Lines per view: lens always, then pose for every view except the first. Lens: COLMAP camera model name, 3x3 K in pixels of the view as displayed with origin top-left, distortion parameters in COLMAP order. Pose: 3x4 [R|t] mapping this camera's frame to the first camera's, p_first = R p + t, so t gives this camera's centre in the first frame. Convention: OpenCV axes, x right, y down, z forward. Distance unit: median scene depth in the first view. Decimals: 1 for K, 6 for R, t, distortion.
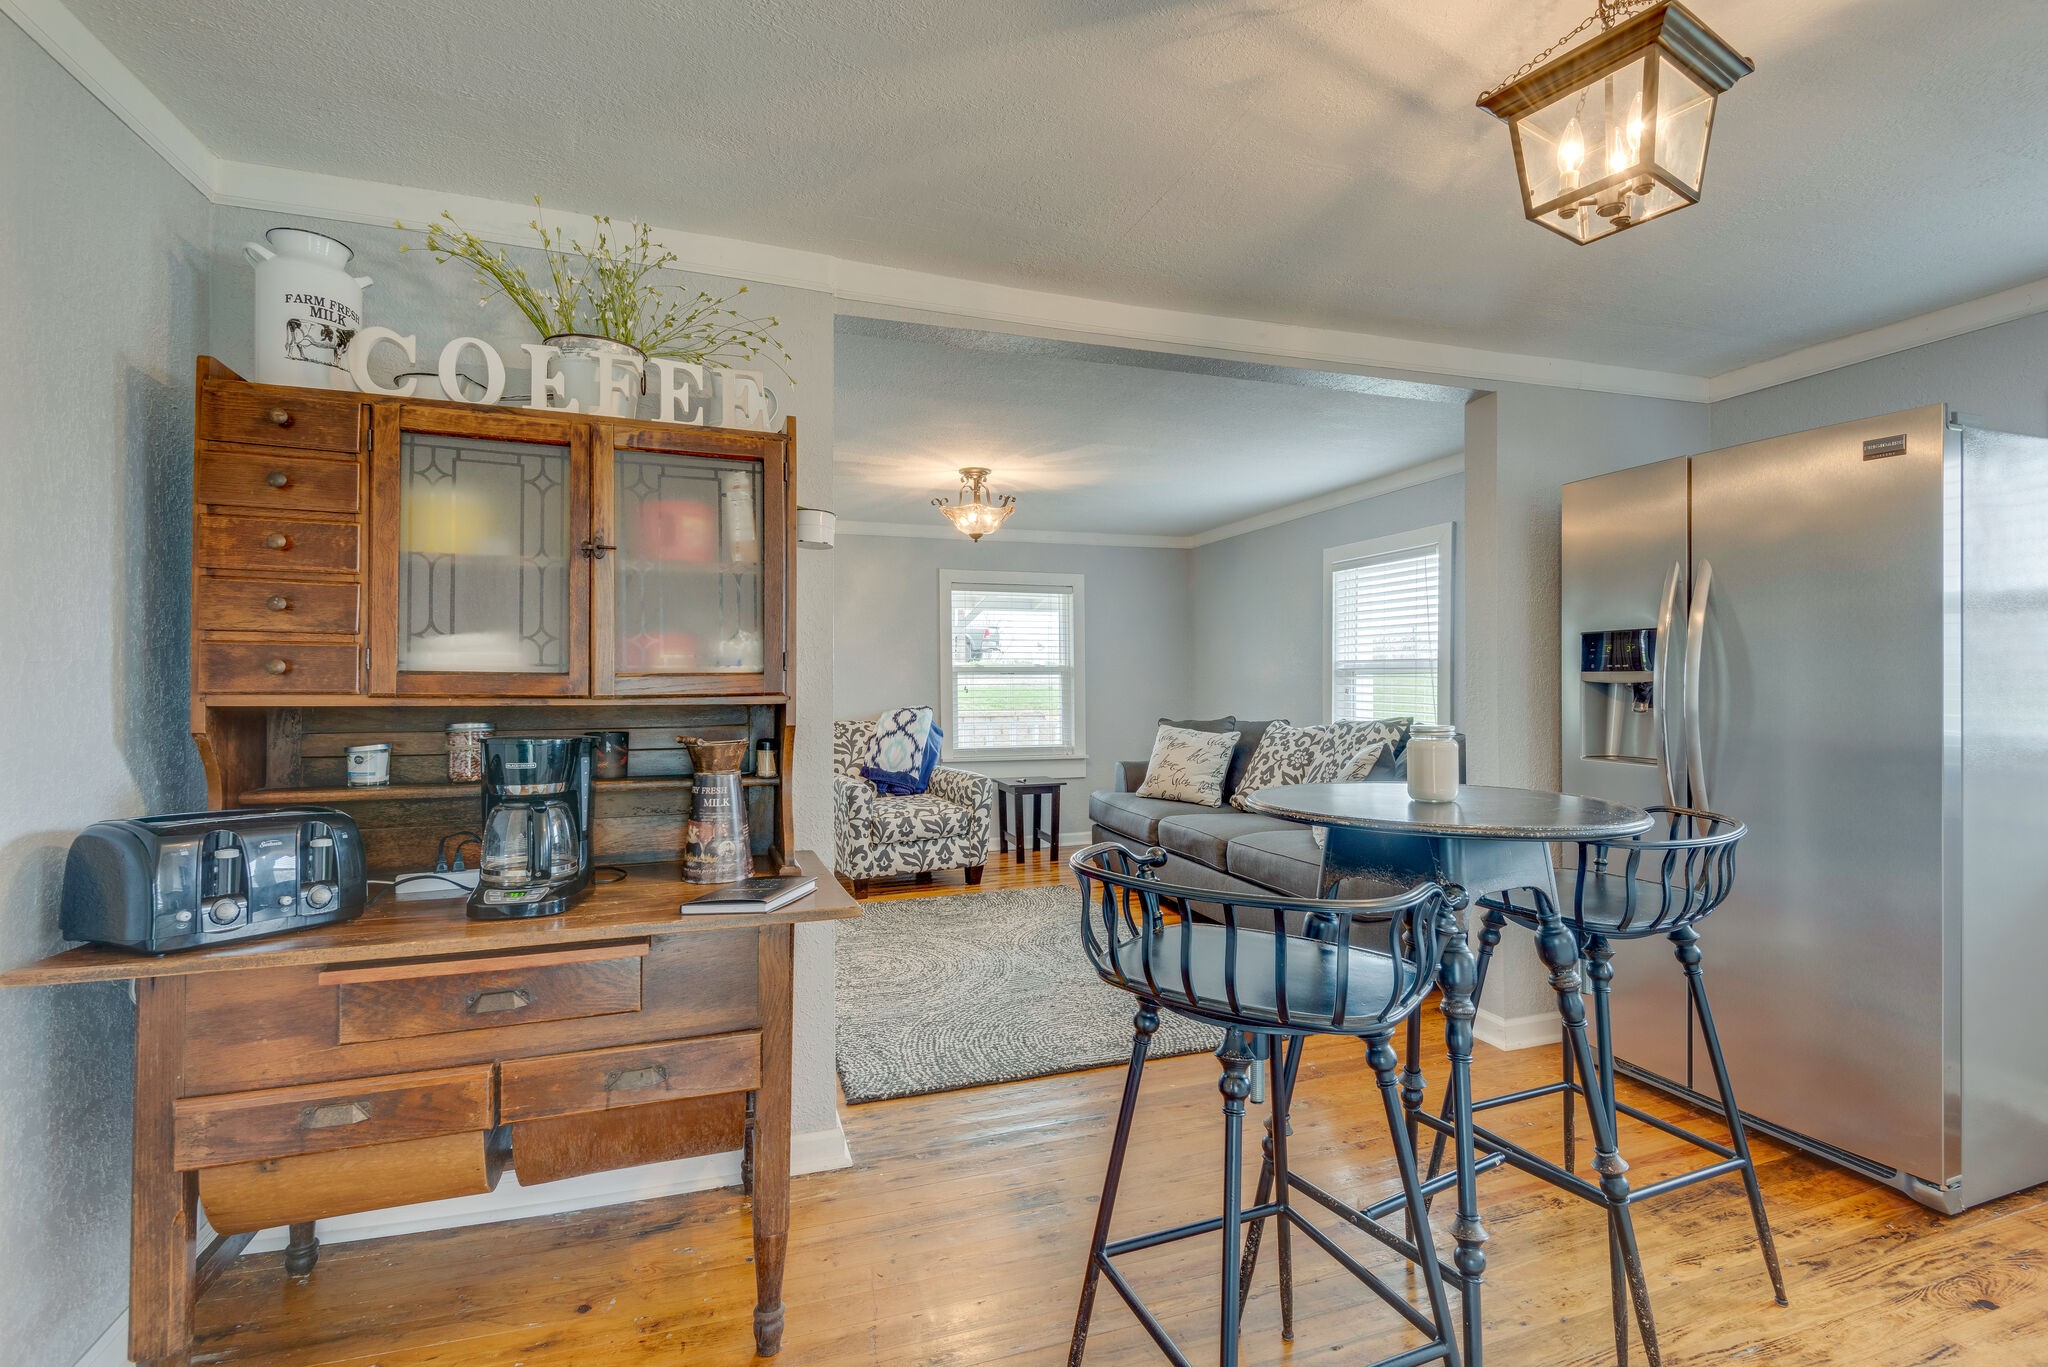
lens RADIAL K [[921.4, 0, 1019.4], [0, 921.4, 685.4], [0, 0, 1]] dist [0.031511, -0.021318]
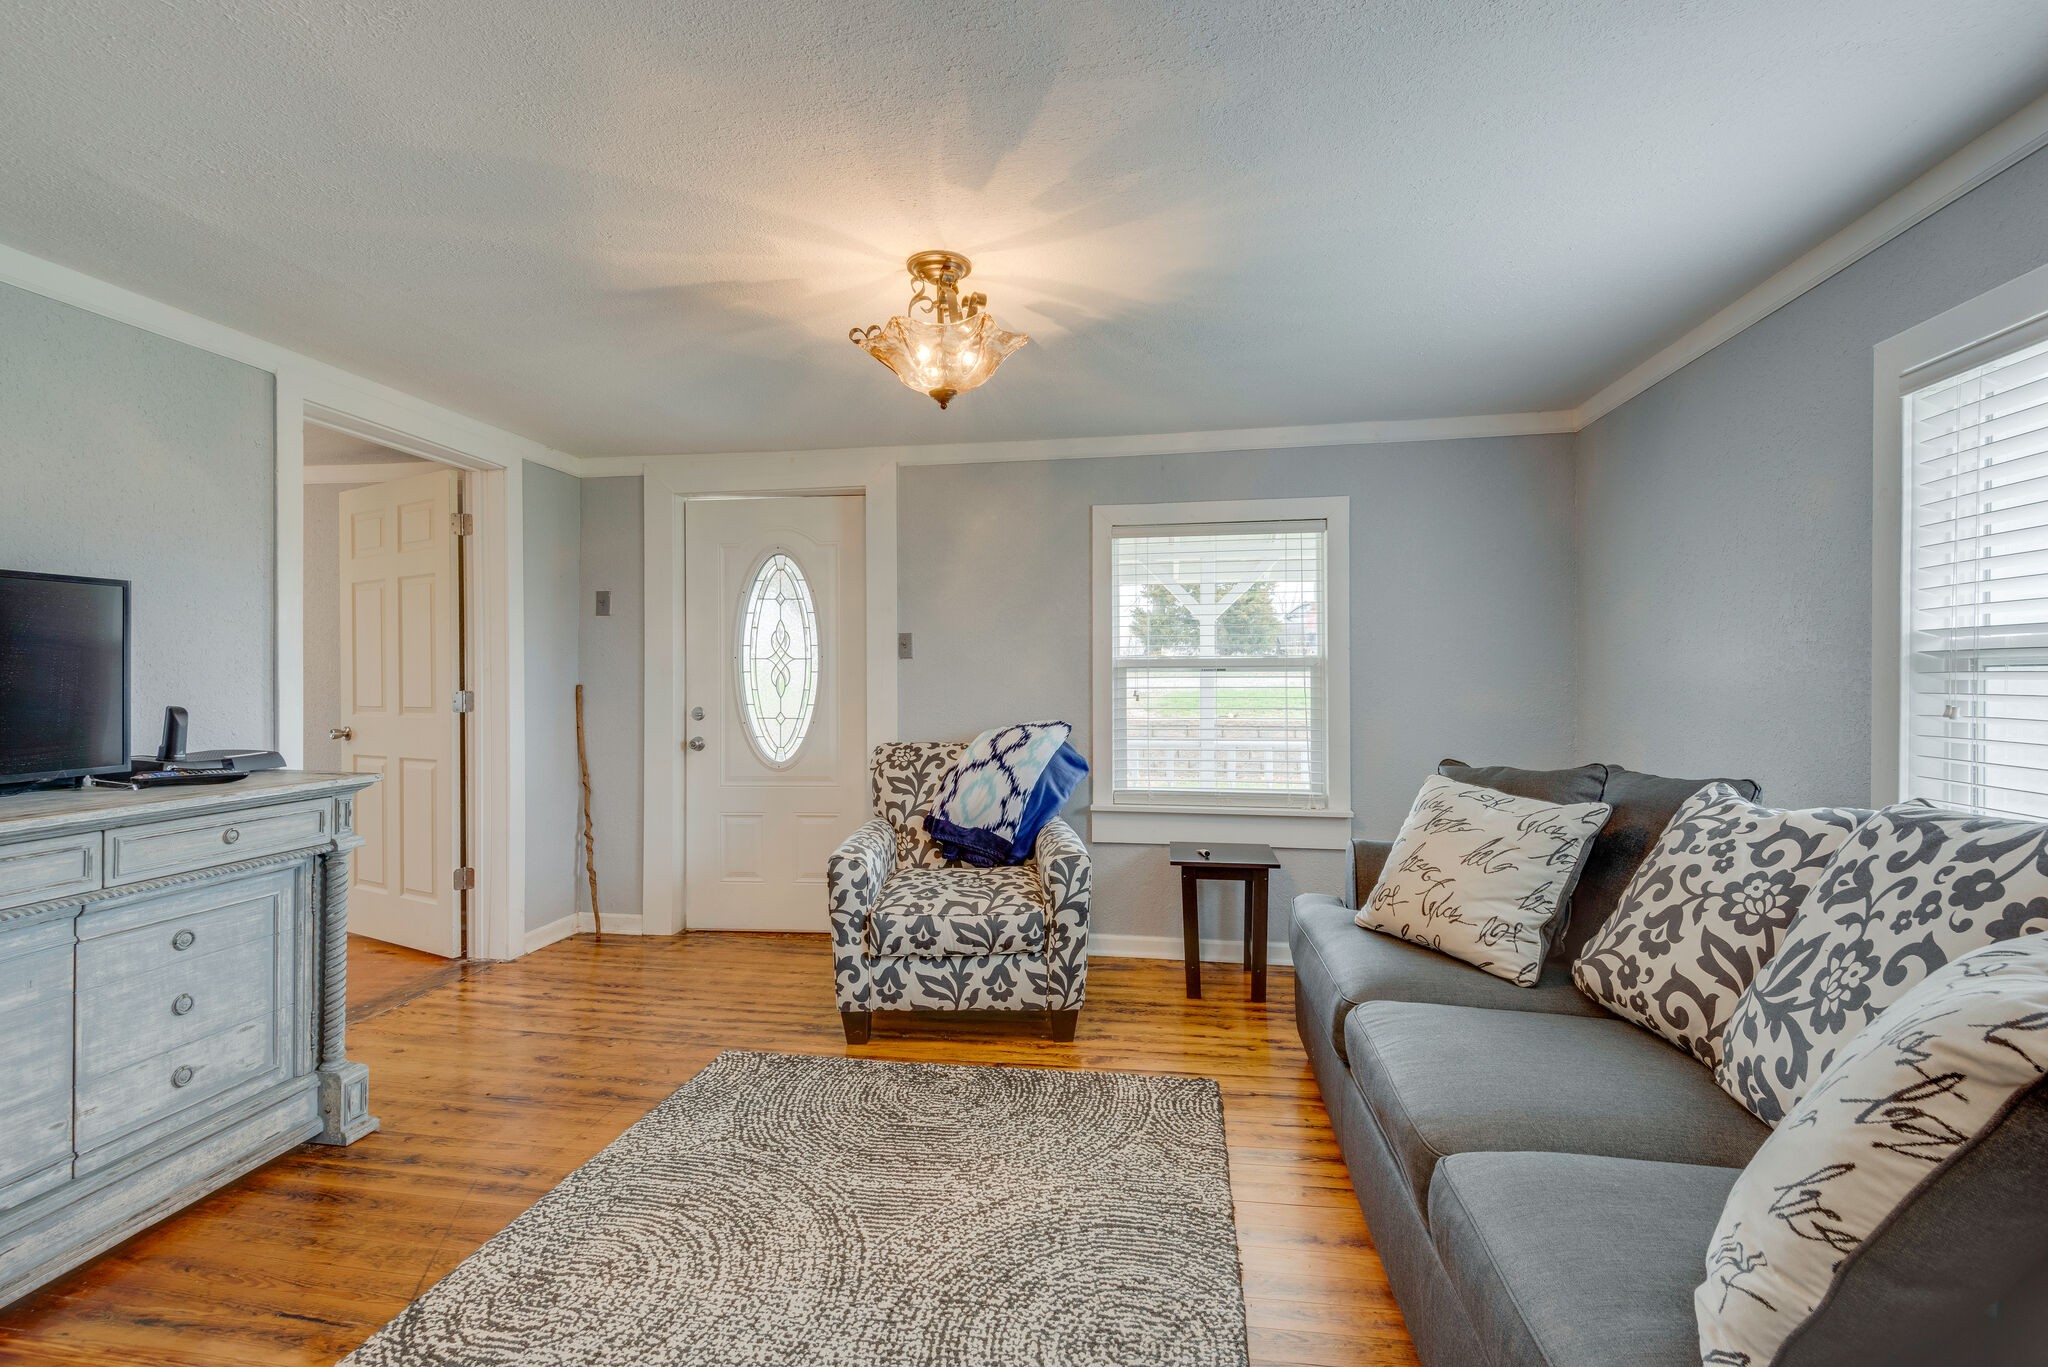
lens RADIAL K [[921.4, 0, 1019.4], [0, 921.4, 685.4], [0, 0, 1]] dist [0.031511, -0.021318]
pose [[0.886354, 0.003340, -0.462997, 0.202704], [-0.002929, 0.999994, 0.001606, -0.003994], [0.462999, -0.000067, 0.886359, 0.513614]]
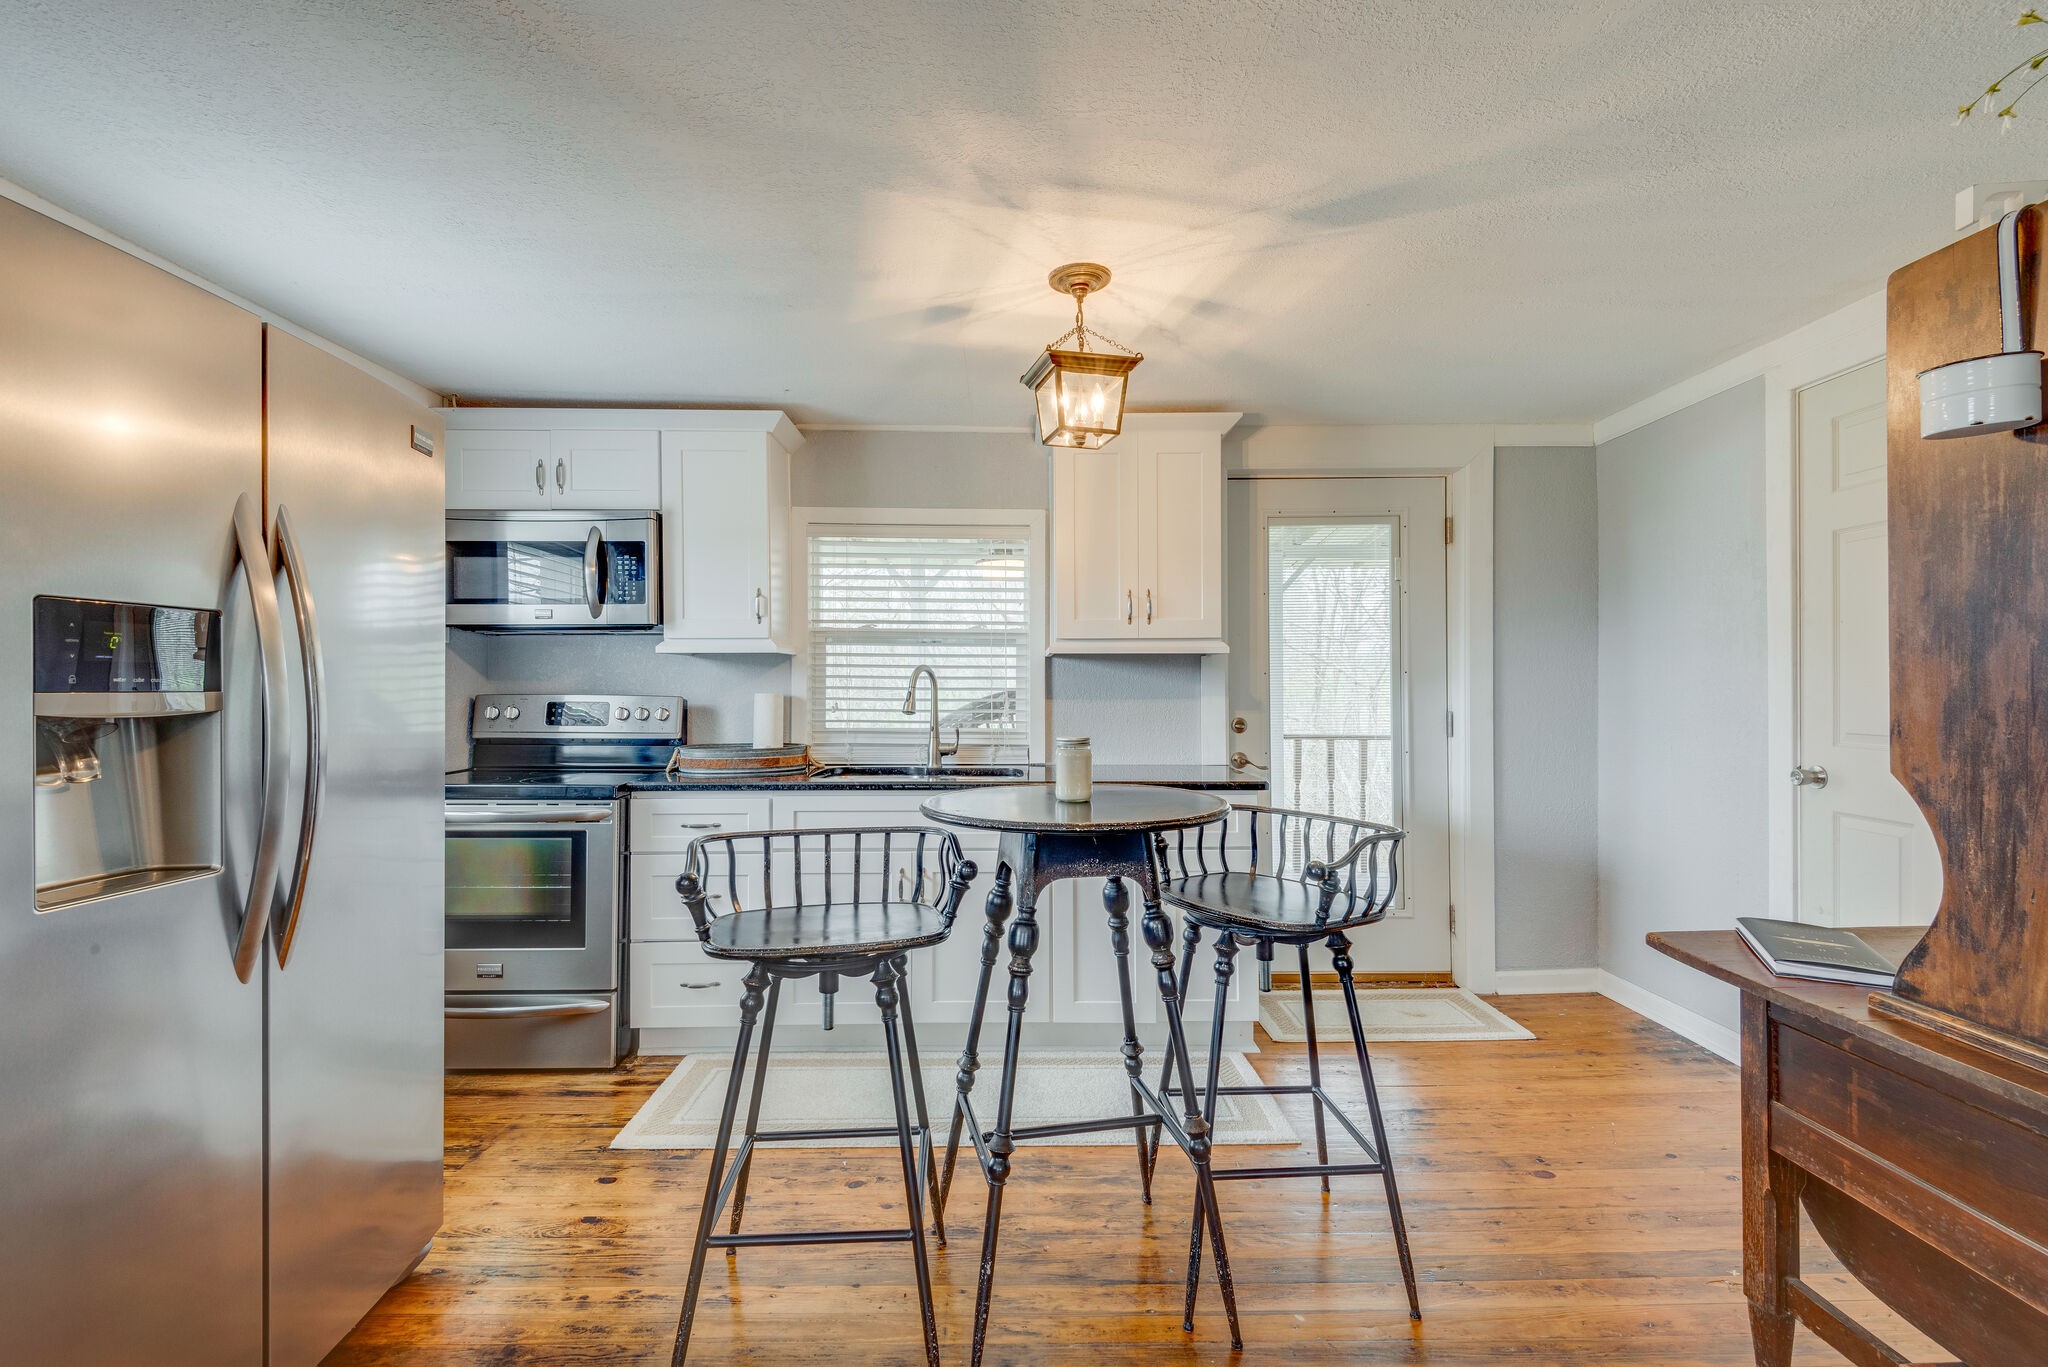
lens RADIAL K [[921.4, 0, 1019.4], [0, 921.4, 685.4], [0, 0, 1]] dist [0.031511, -0.021318]
pose [[-0.950184, 0.005902, 0.311634, 0.046734], [0.007249, 0.999969, 0.003167, -0.008398], [-0.311606, 0.005268, -0.950197, 0.690988]]
